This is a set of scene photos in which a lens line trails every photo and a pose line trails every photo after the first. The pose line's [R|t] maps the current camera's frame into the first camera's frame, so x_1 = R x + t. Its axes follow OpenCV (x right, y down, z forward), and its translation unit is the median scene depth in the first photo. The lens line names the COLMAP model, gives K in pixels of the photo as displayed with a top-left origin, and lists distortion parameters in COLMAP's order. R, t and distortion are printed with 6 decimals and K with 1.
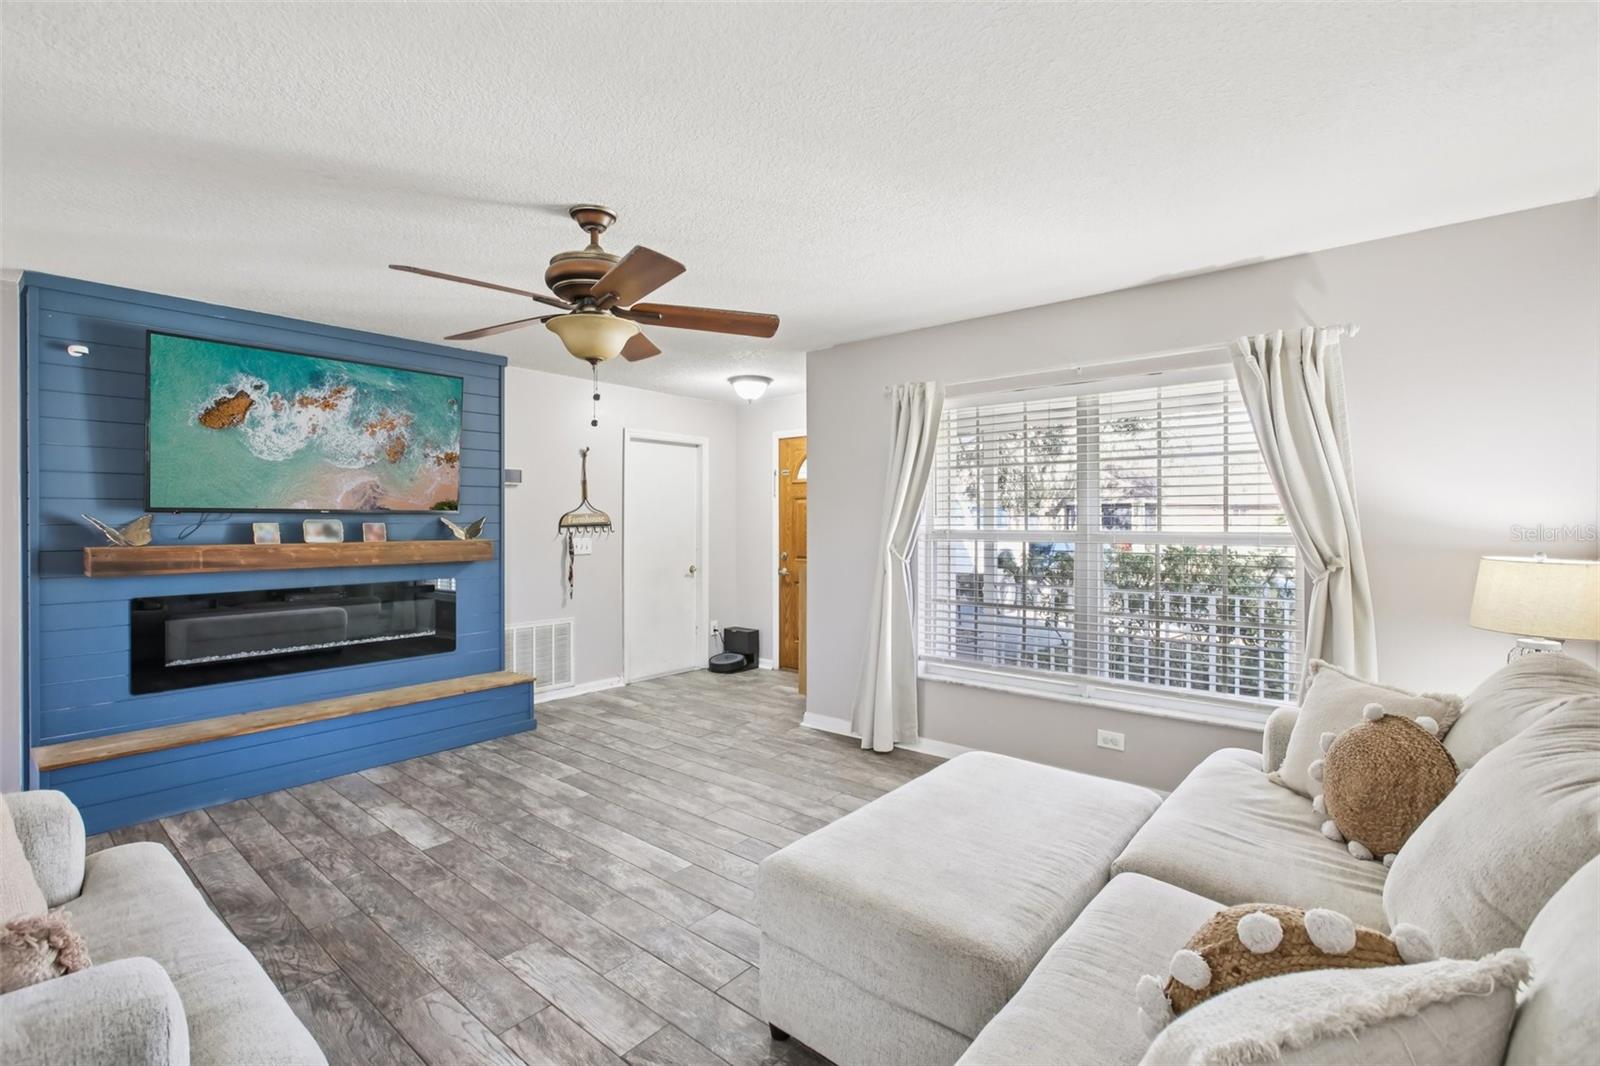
lens RADIAL K [[724.3, 0, 811.8], [0, 724.3, 517.5], [0, 0, 1]] dist [-0.021934, 0.009272]
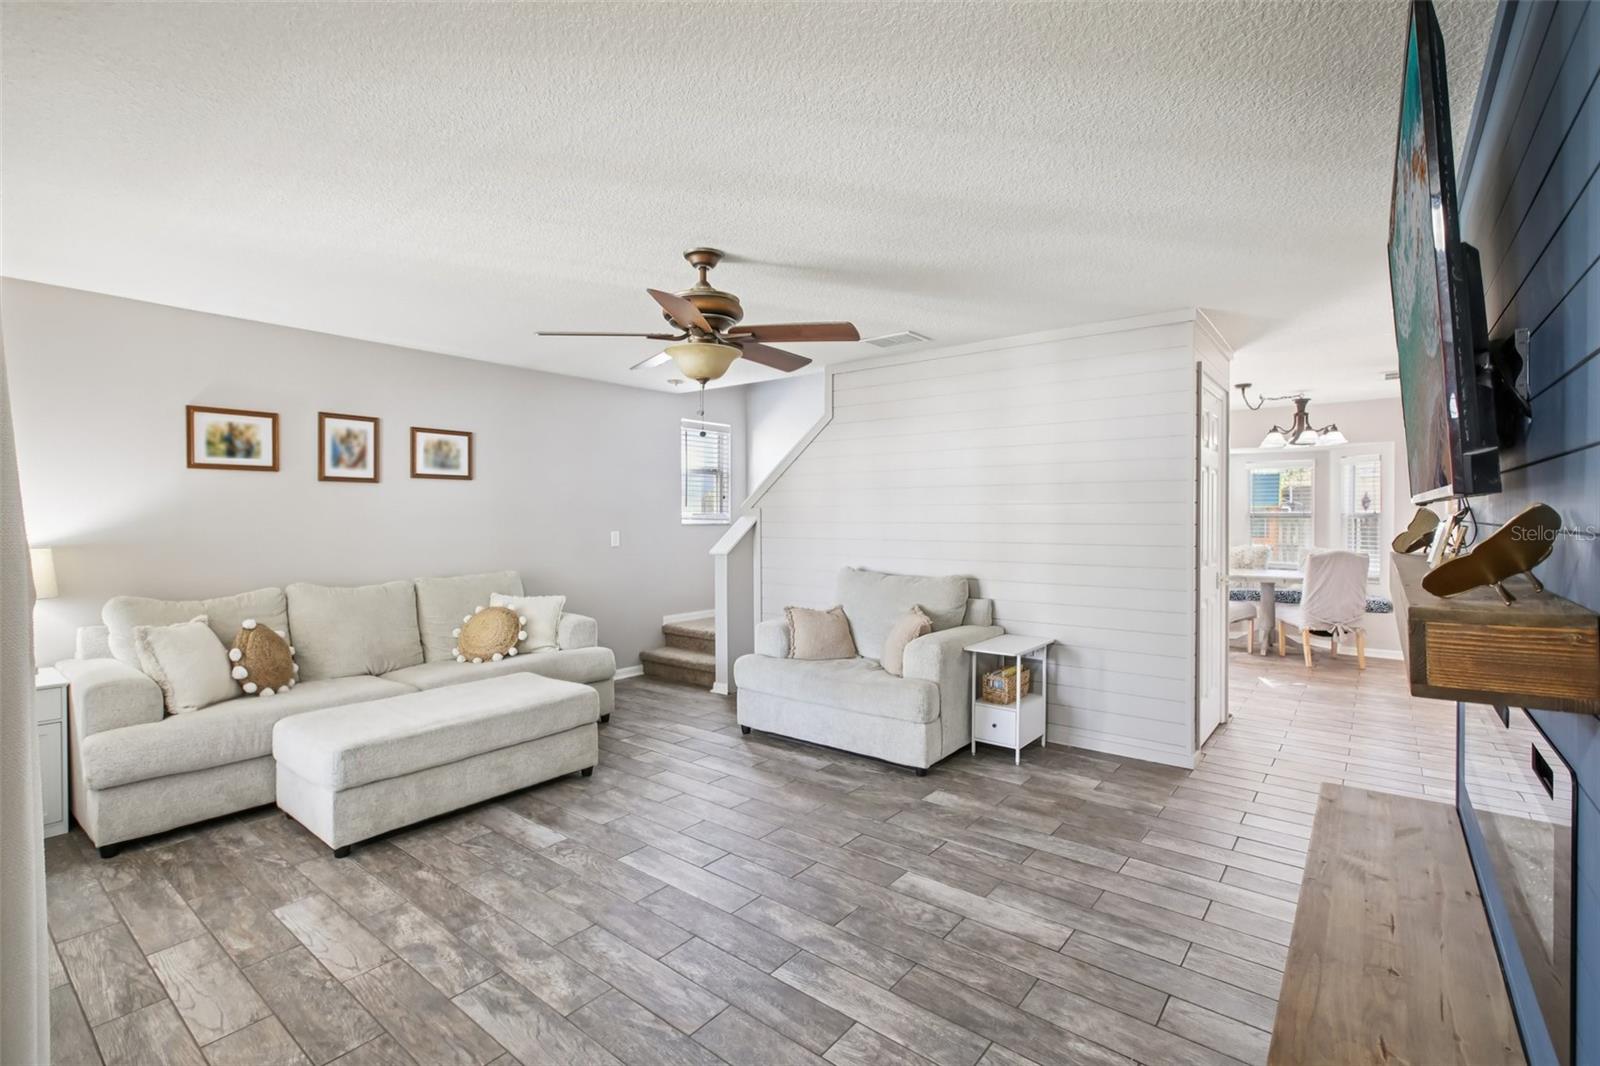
lens RADIAL K [[724.3, 0, 788.5], [0, 724.3, 523.9], [0, 0, 1]] dist [-0.021934, 0.009272]
pose [[-0.999979, 0.003767, 0.005237, -0.318937], [0.003812, 0.999955, 0.008635, 0.005512], [-0.005204, 0.008655, -0.999949, 1.552981]]
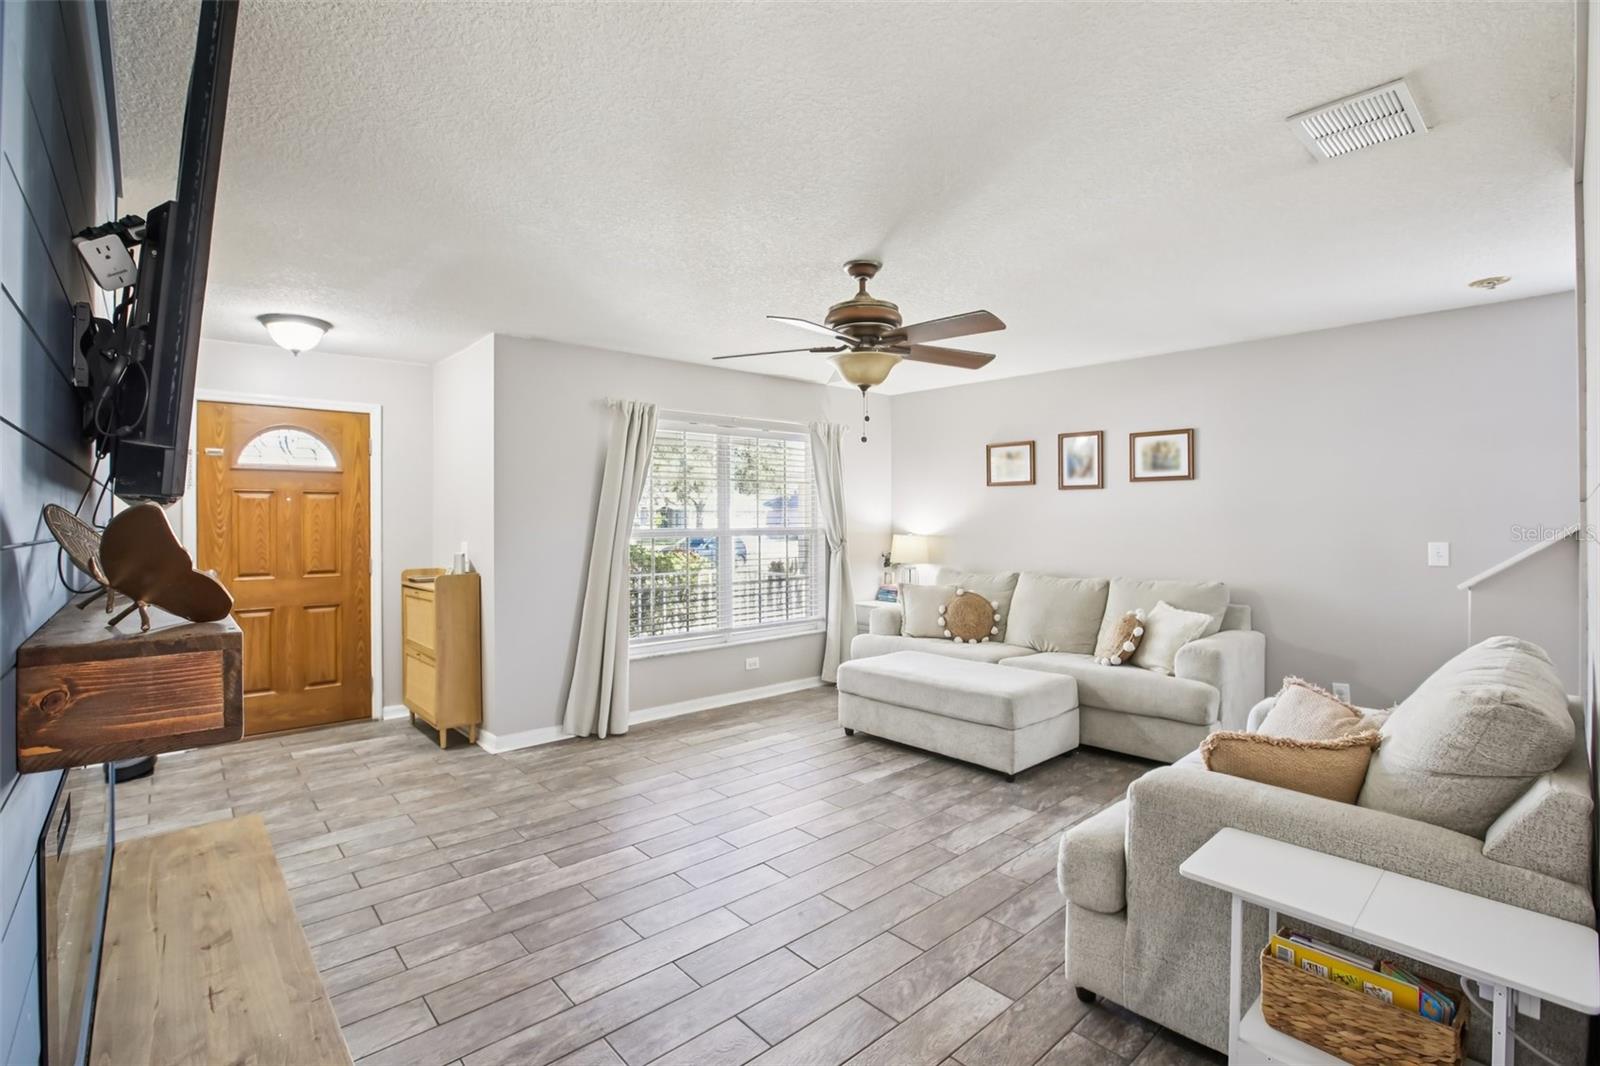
lens RADIAL K [[724.3, 0, 790.1], [0, 724.3, 528.0], [0, 0, 1]] dist [-0.021934, 0.009272]
pose [[0.159469, -0.012148, 0.987128, -1.082483], [-0.000505, 0.999923, 0.012387, 0.000652], [-0.987203, -0.002474, 0.159451, 0.665462]]
